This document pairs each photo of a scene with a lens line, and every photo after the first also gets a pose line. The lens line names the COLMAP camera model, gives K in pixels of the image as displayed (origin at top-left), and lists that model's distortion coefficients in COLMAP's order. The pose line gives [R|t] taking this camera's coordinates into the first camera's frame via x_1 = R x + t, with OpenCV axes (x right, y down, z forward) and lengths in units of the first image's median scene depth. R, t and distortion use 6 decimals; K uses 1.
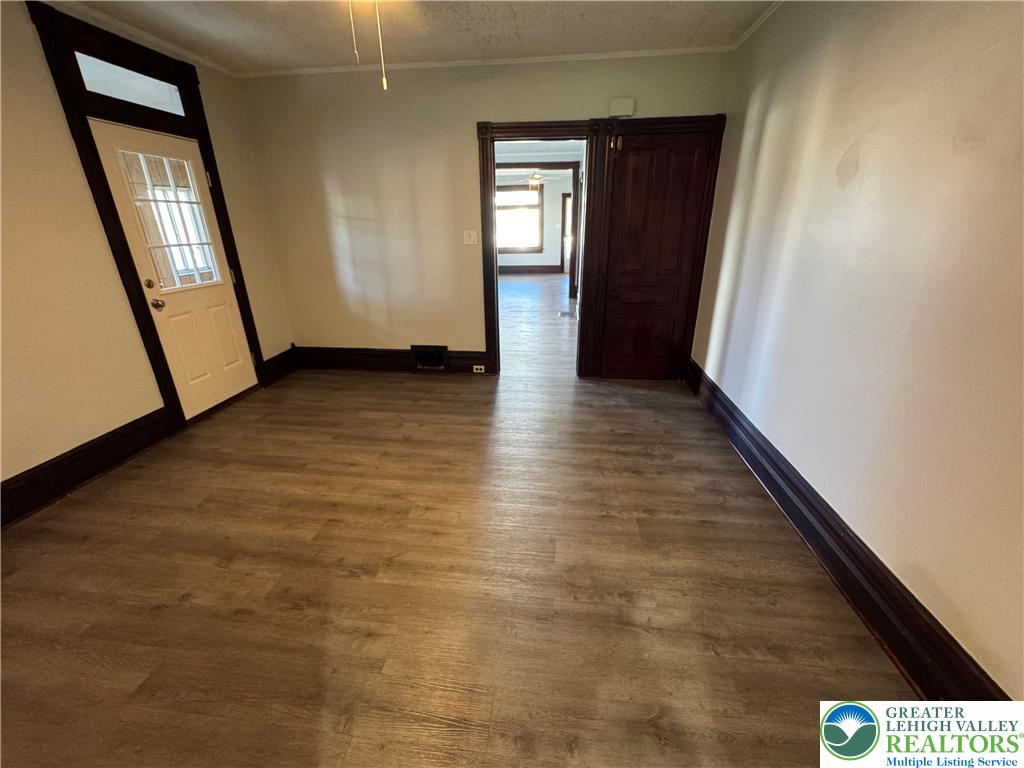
lens RADIAL K [[411.6, 0, 512.0], [0, 411.6, 384.0], [0, 0, 1]] dist [-0.000633, -0.000118]
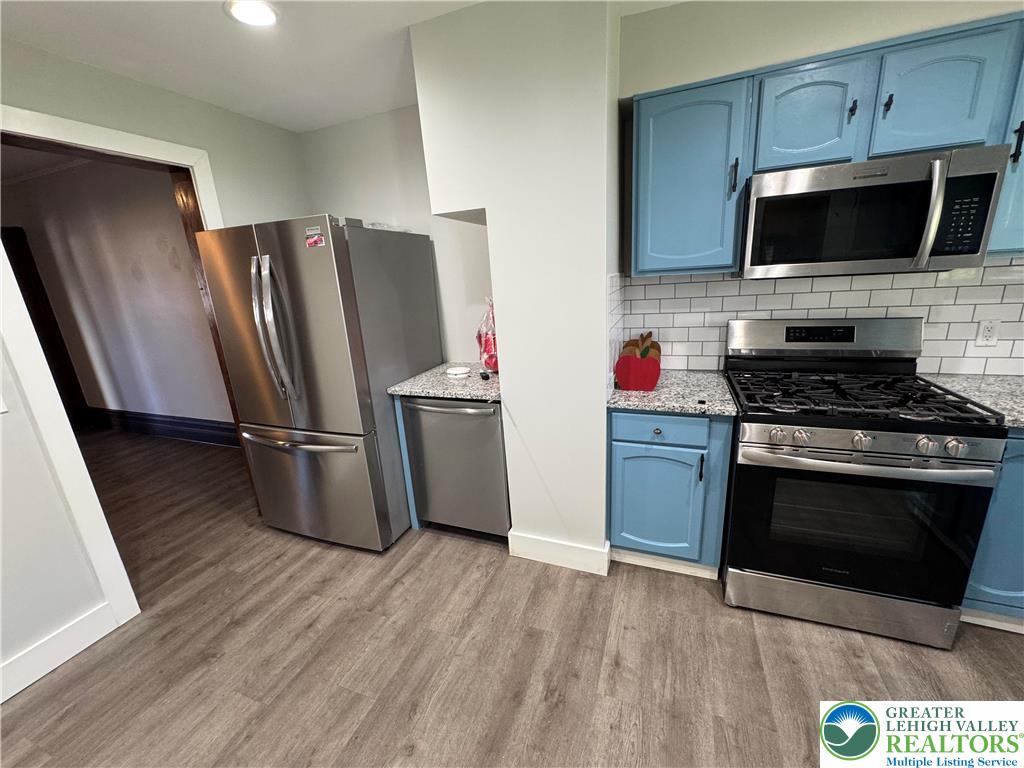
lens RADIAL K [[411.6, 0, 512.0], [0, 411.6, 384.0], [0, 0, 1]] dist [-0.000633, -0.000118]
pose [[0.251704, -0.261549, 0.931792, -0.491623], [0.408915, 0.901370, 0.142550, 0.284870], [-0.877174, 0.345144, 0.333830, -0.722097]]
